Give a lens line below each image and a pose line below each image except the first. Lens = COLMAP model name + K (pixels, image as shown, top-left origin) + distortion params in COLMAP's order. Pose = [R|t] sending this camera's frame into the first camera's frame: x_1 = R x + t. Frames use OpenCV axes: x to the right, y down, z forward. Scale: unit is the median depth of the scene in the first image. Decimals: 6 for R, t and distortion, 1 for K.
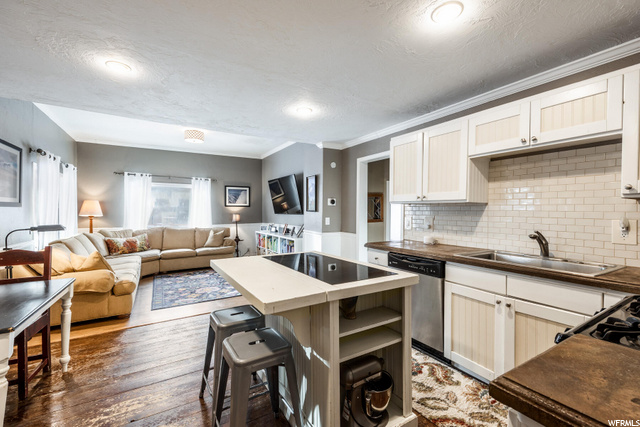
lens RADIAL K [[269.7, 0, 324.6], [0, 269.7, 214.3], [0, 0, 1]] dist [0.003941, 0.000673]
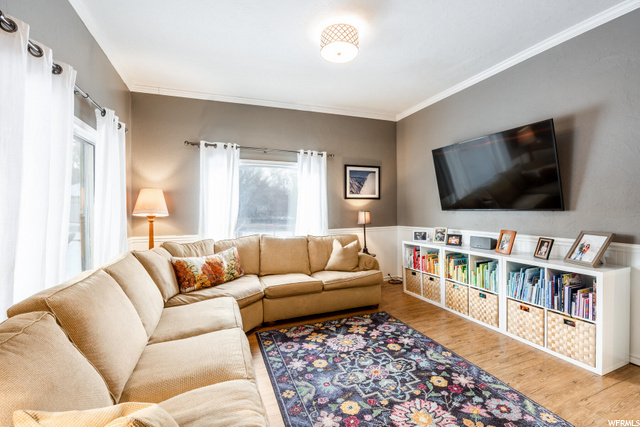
lens RADIAL K [[285.3, 0, 321.9], [0, 285.3, 212.0], [0, 0, 1]] dist [-0.013603, -0.000169]
pose [[0.980662, -0.008206, -0.195539, -0.357508], [0.007353, 0.999960, -0.005086, 0.003543], [0.195573, 0.003550, 0.980683, 0.441308]]
